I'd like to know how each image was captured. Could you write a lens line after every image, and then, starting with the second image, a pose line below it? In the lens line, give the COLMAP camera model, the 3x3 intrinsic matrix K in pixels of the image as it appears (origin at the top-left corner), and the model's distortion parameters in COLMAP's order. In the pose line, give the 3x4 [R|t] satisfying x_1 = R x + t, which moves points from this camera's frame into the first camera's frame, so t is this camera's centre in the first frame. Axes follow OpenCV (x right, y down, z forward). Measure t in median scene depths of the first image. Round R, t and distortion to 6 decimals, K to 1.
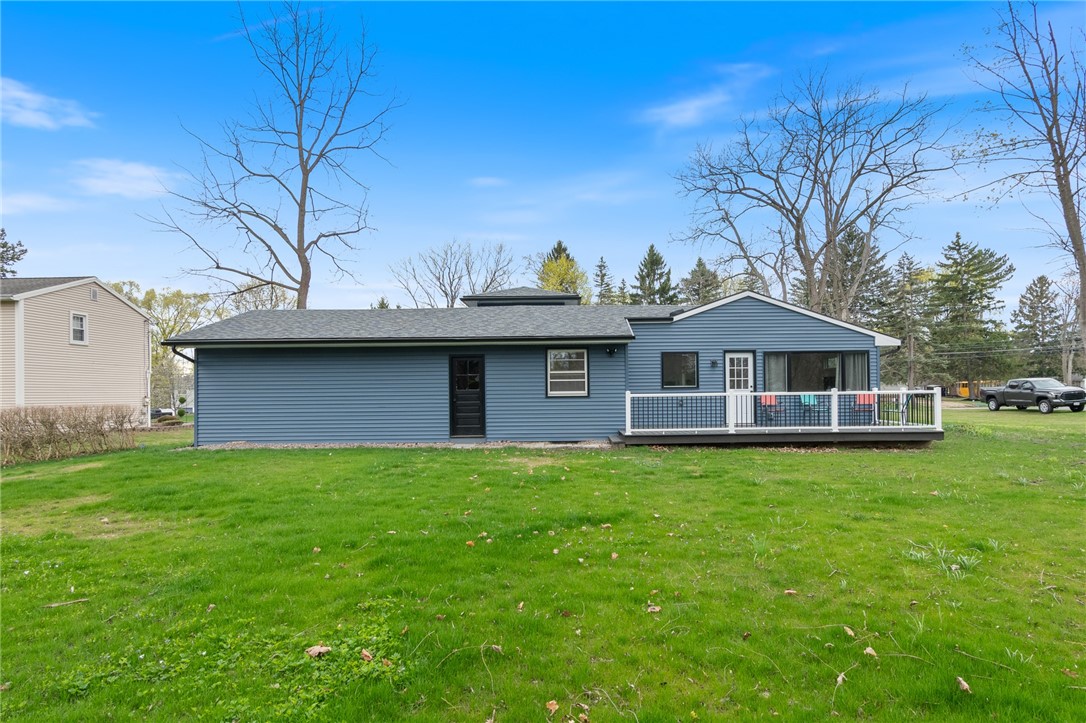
lens RADIAL K [[464.2, 0, 543.0], [0, 464.2, 381.2], [0, 0, 1]] dist [0.001278, 0.000334]
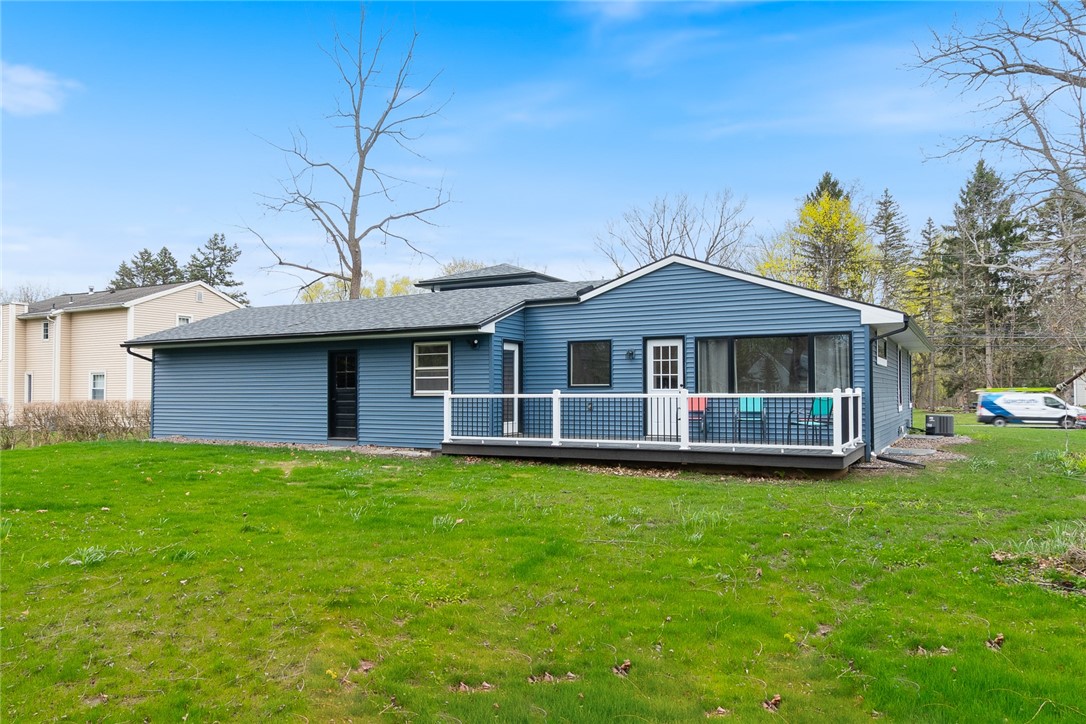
lens RADIAL K [[611.7, 0, 543.0], [0, 611.7, 362.0], [0, 0, 1]] dist [0.002260, -0.000002]
pose [[0.921282, -0.011157, -0.388735, 0.635222], [0.002711, 0.999748, -0.022269, -0.004773], [0.388886, 0.019462, 0.921080, 0.029601]]
